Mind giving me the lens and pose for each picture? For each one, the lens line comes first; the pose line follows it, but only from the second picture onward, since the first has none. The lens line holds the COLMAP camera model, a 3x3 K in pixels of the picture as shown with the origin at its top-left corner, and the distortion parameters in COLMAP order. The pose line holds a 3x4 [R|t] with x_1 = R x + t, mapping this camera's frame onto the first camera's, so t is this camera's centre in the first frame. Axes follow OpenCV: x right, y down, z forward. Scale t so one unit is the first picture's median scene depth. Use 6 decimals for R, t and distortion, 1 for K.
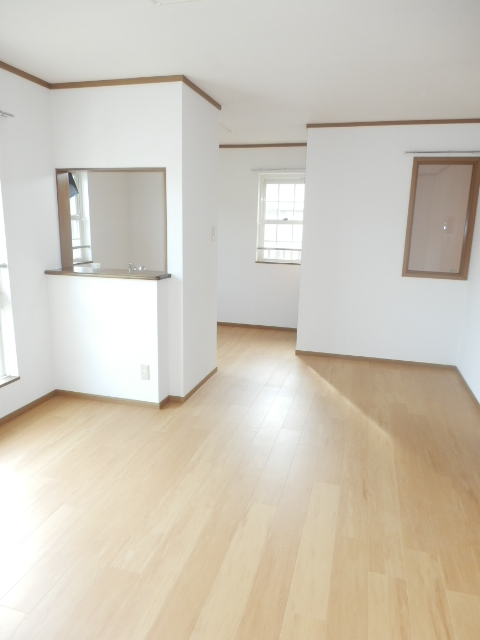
lens RADIAL K [[444.5, 0, 239.6], [0, 444.5, 325.0], [0, 0, 1]] dist [0.001335, -0.003492]
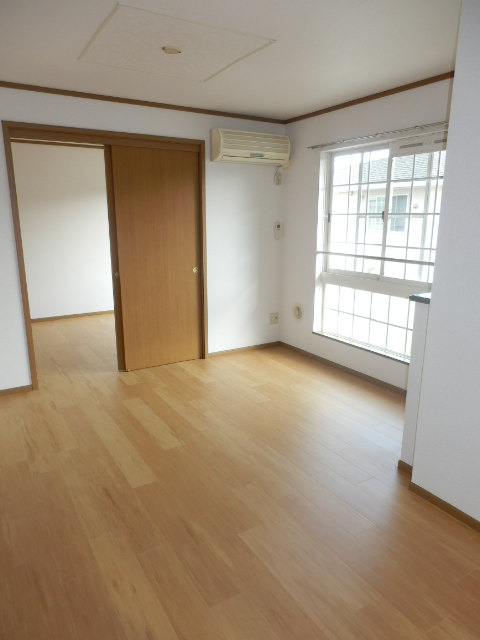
lens RADIAL K [[453.5, 0, 240.0], [0, 453.5, 298.6], [0, 0, 1]] dist [0.001039, 0.002858]
pose [[-0.678821, 0.113589, -0.725465, 0.648401], [-0.178816, 0.932651, 0.313348, -0.334278], [0.712198, 0.342433, -0.612791, 1.427863]]
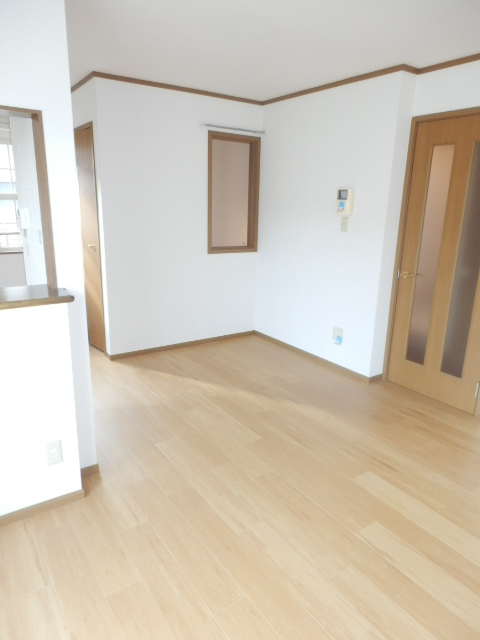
lens RADIAL K [[444.5, 0, 239.6], [0, 444.5, 325.0], [0, 0, 1]] dist [0.001335, -0.003492]
pose [[0.643722, -0.214657, 0.734537, -0.552185], [0.162844, 0.976293, 0.142595, -0.134374], [-0.747733, 0.027824, 0.663417, 0.472581]]
